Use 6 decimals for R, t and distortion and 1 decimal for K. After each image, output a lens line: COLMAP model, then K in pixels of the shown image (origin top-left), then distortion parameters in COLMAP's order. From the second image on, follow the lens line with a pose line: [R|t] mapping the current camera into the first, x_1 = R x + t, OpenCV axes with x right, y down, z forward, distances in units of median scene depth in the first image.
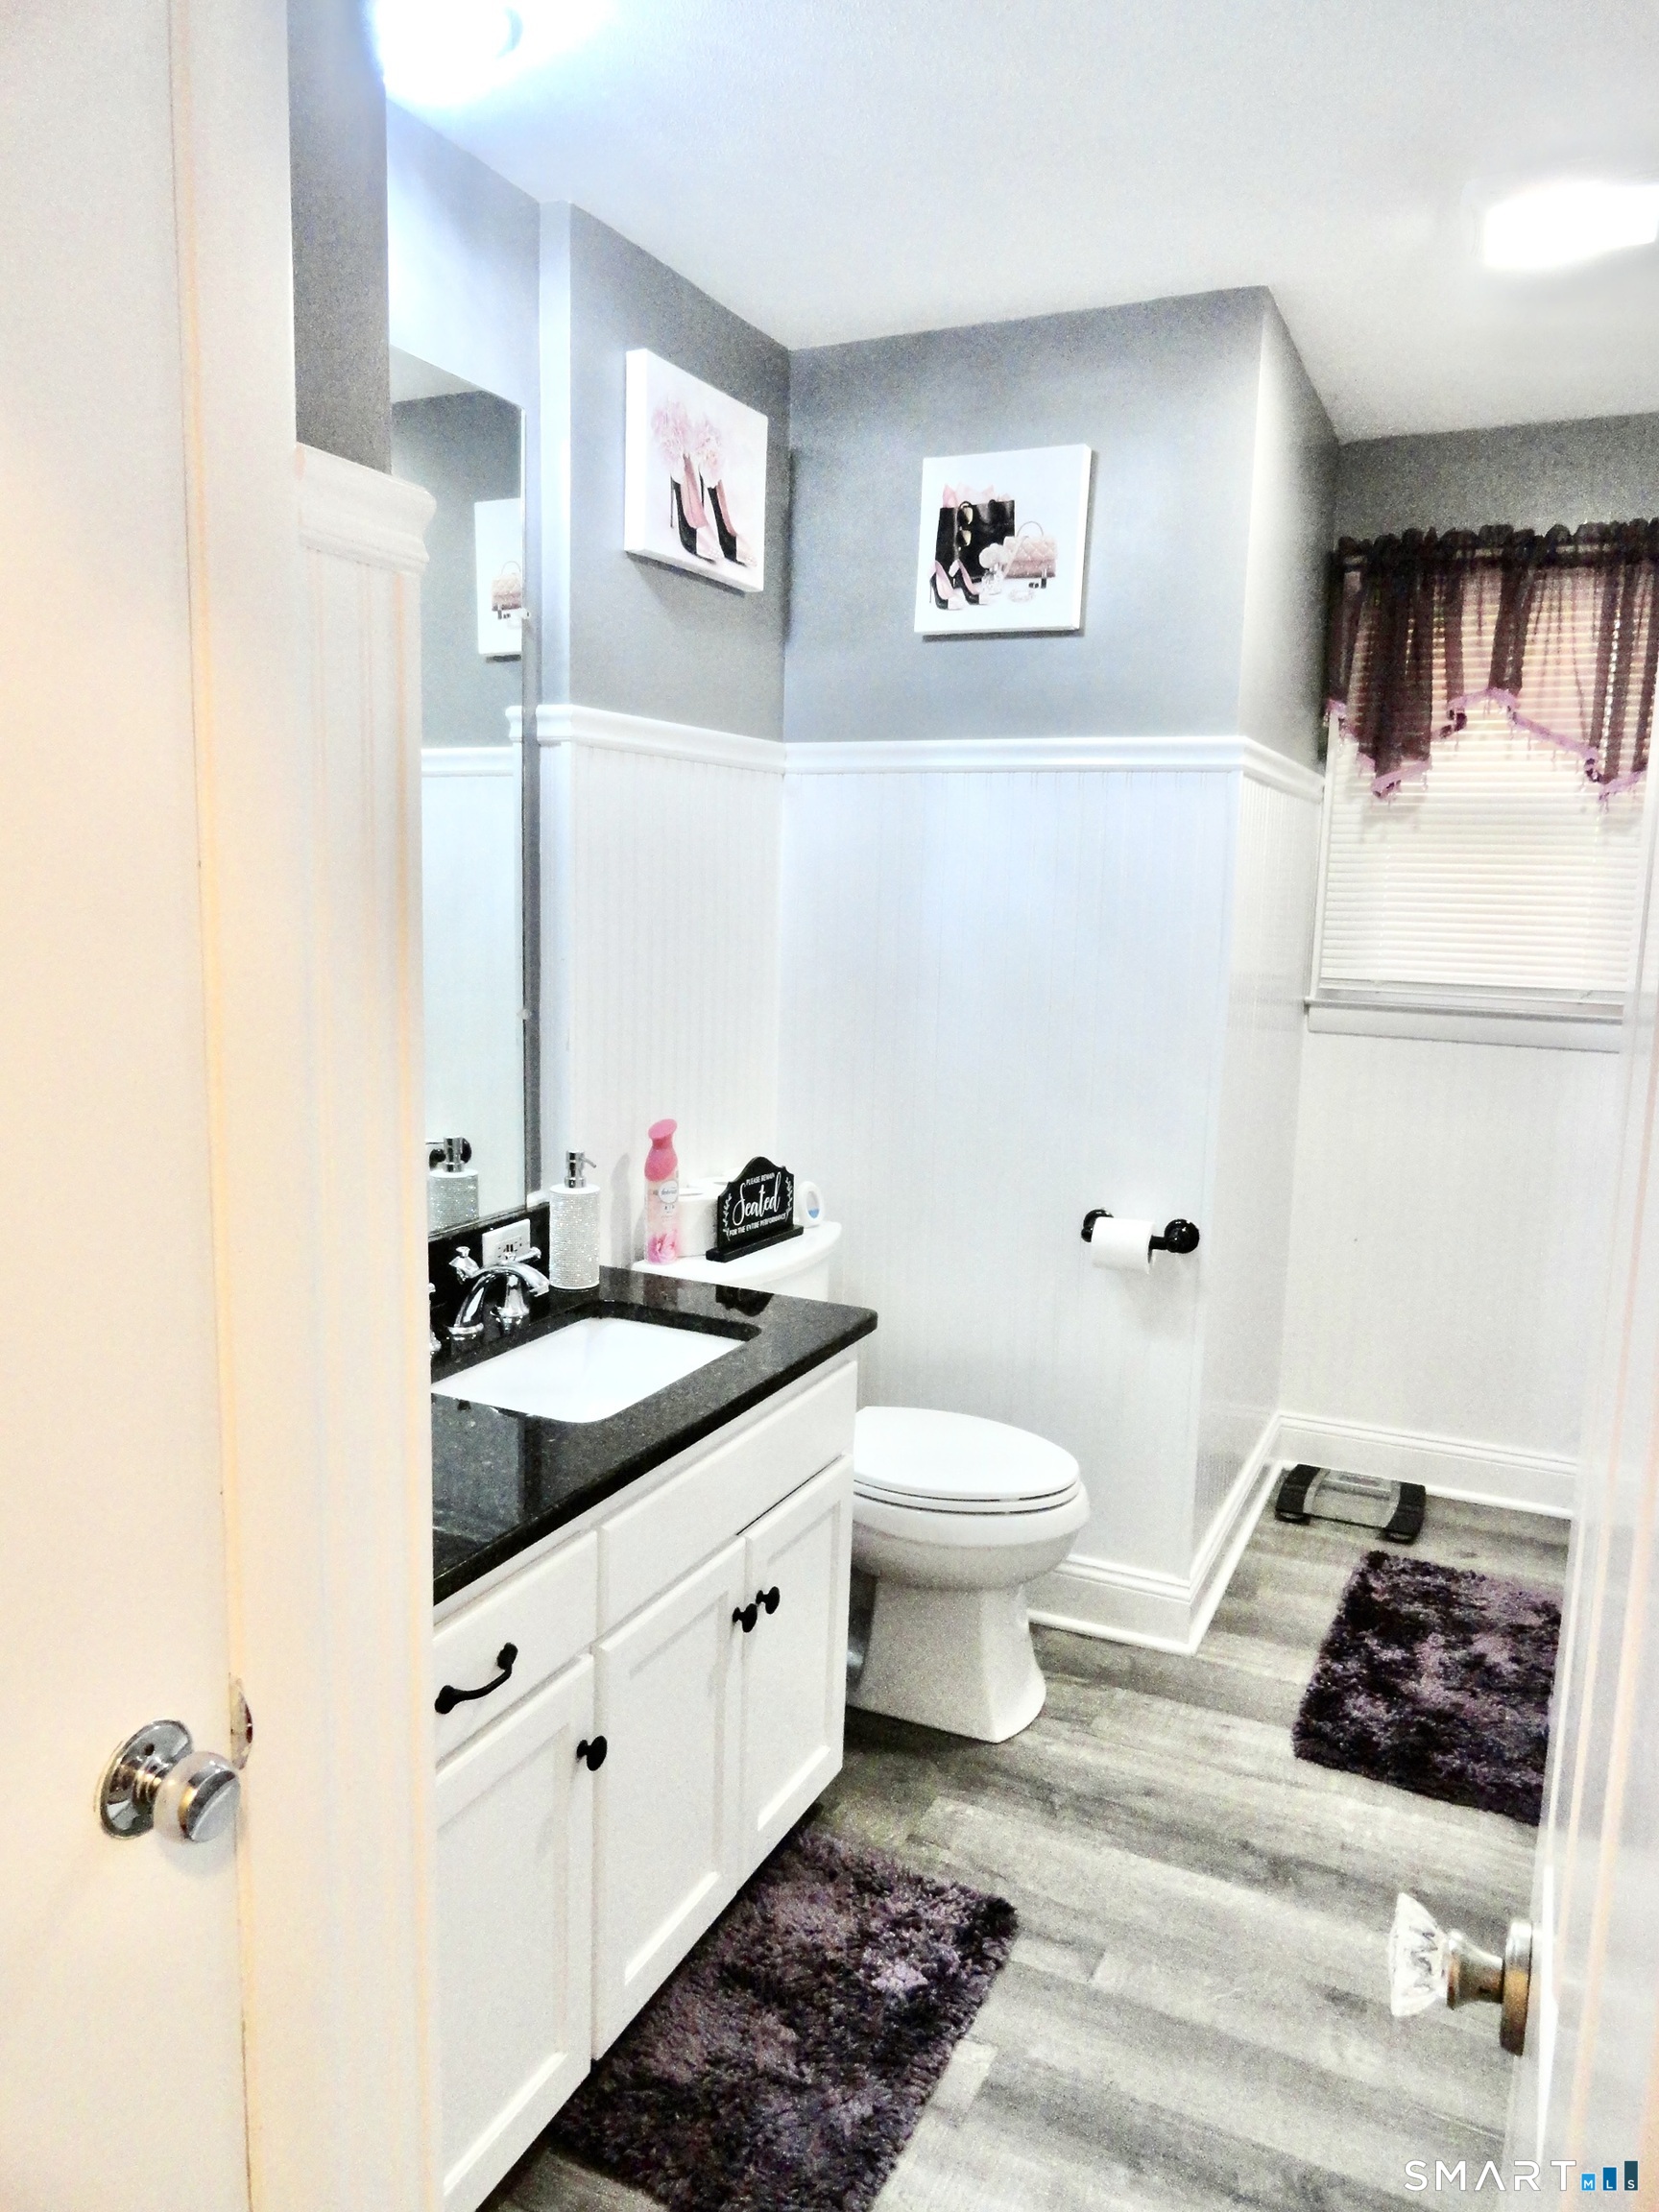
lens RADIAL K [[1523.3, 0, 829.5], [0, 1523.3, 1106.0], [0, 0, 1]] dist [-0.002241, 0.005729]
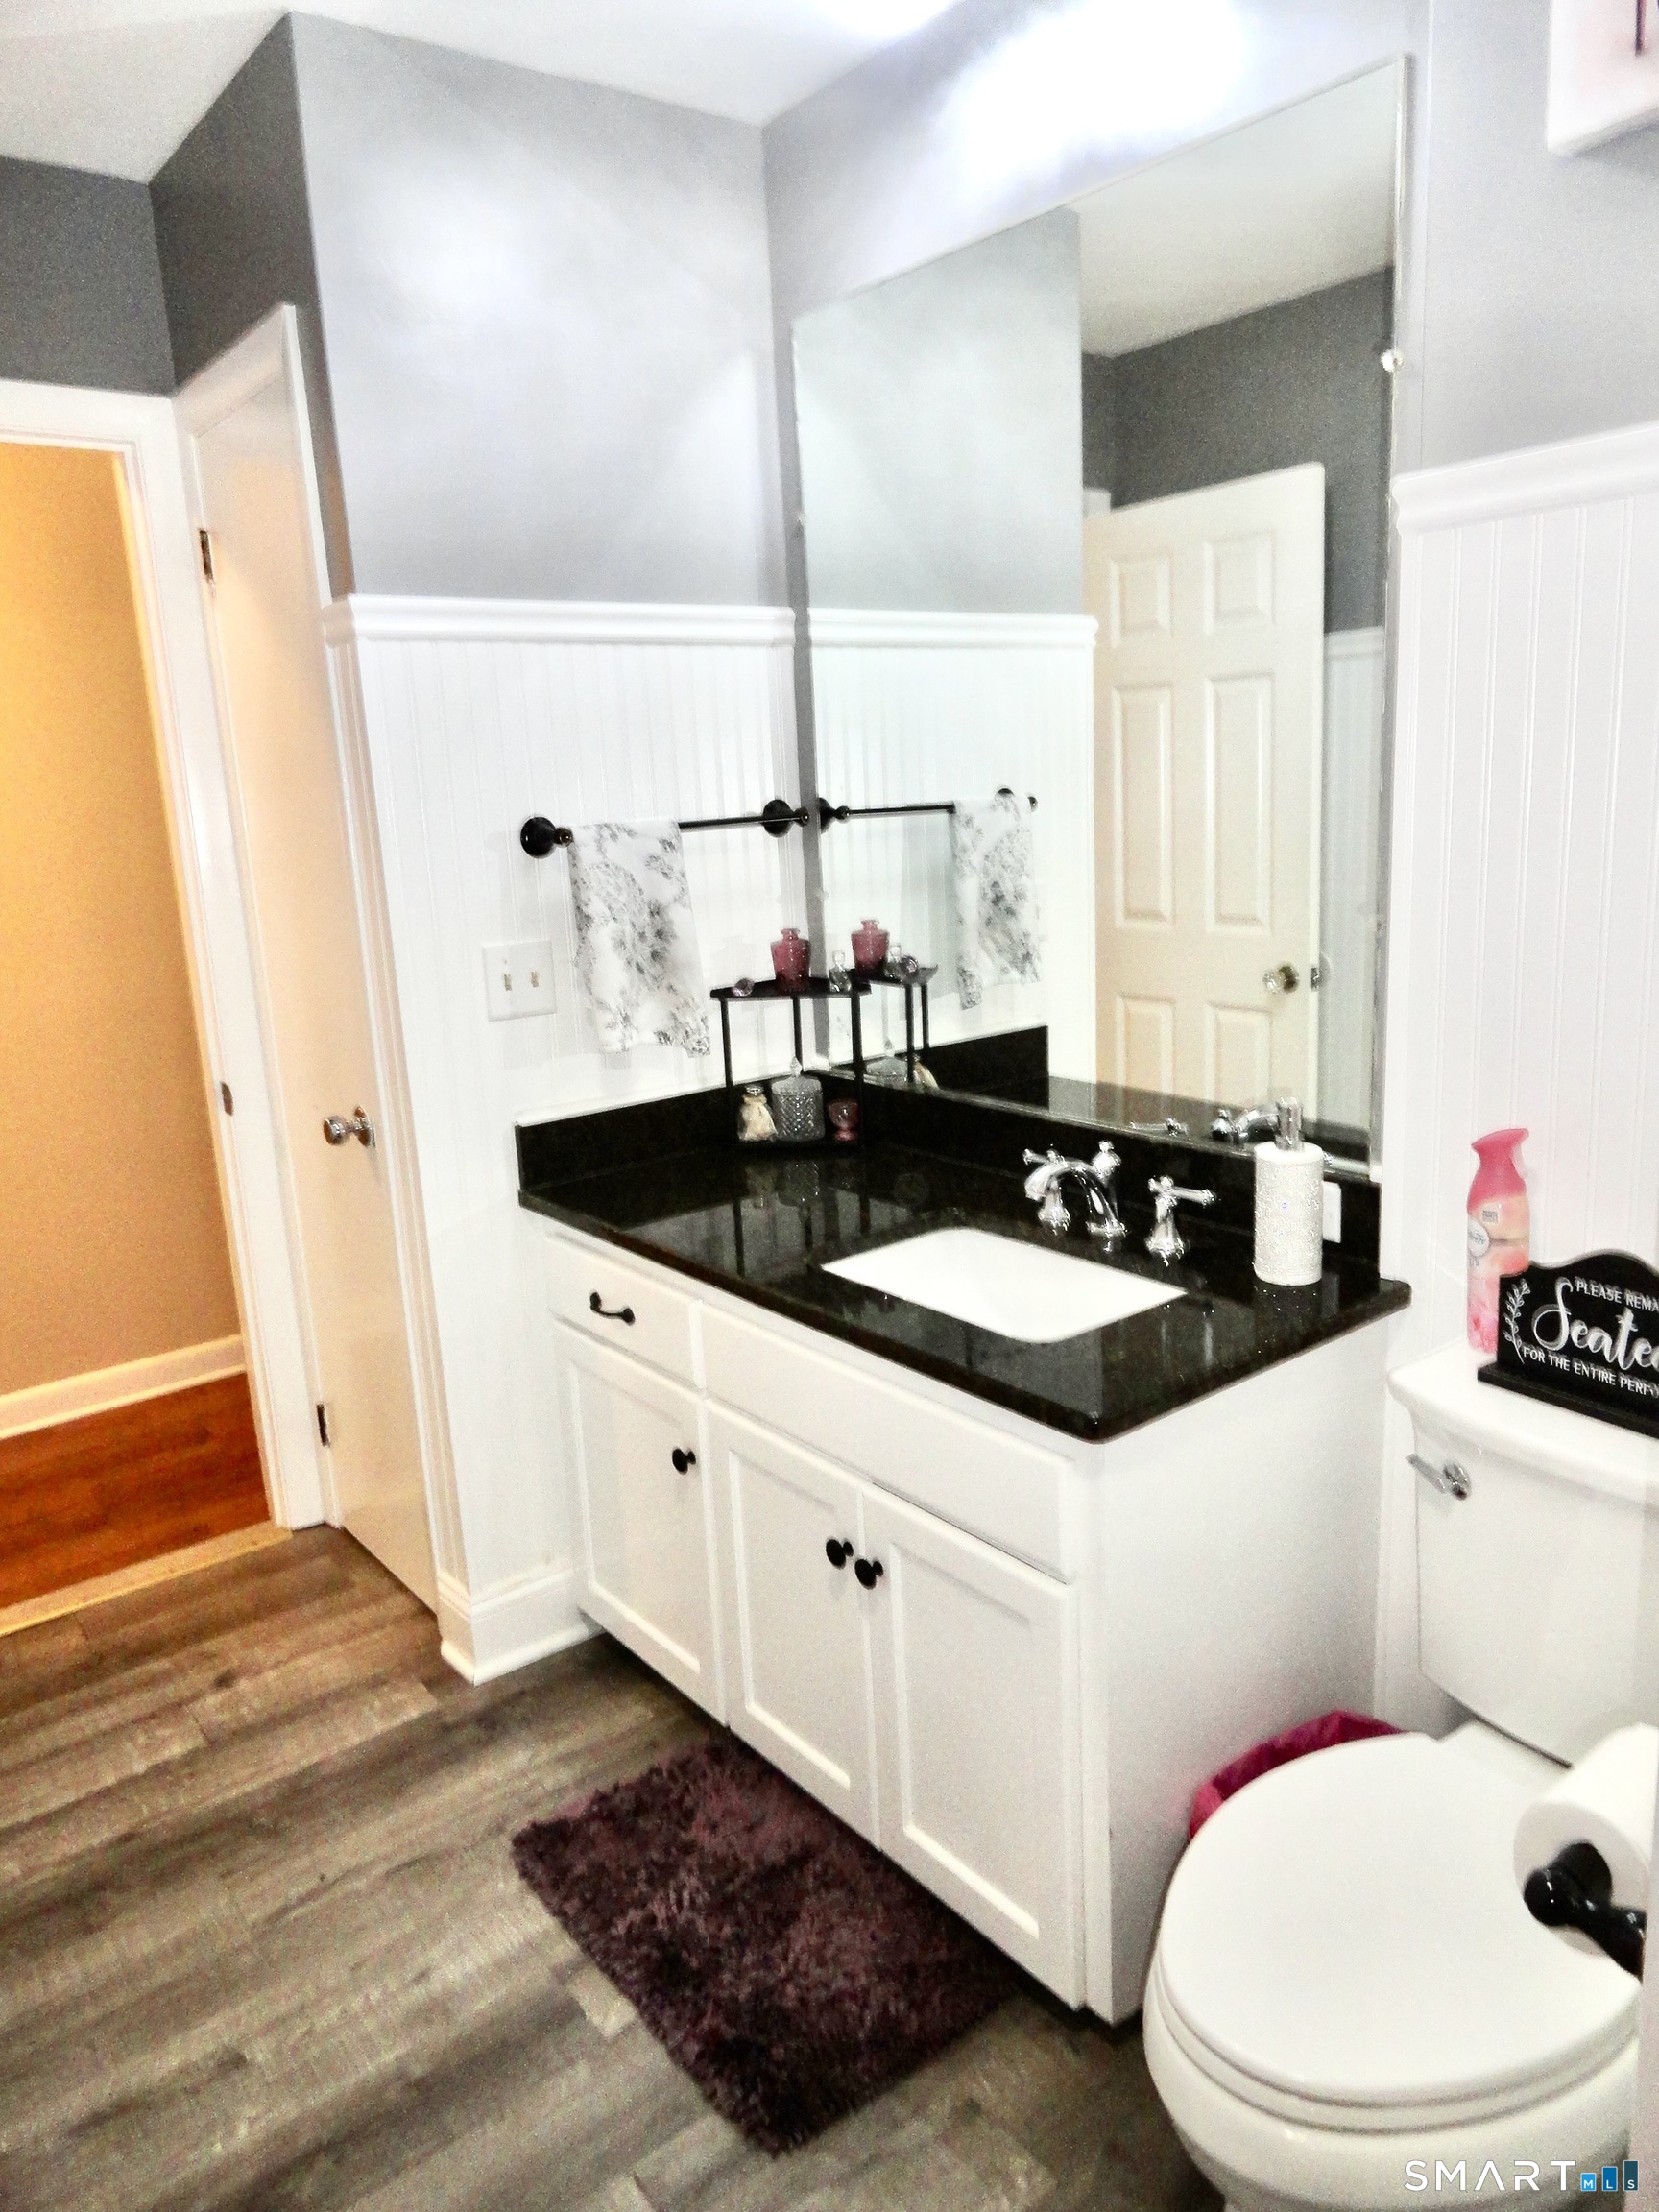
lens RADIAL K [[1523.3, 0, 829.5], [0, 1523.3, 1106.0], [0, 0, 1]] dist [-0.002241, 0.005729]
pose [[-0.450361, 0.185519, -0.873360, 0.597759], [-0.087896, 0.964211, 0.250142, -0.139598], [0.888509, 0.189419, -0.417937, 1.106475]]
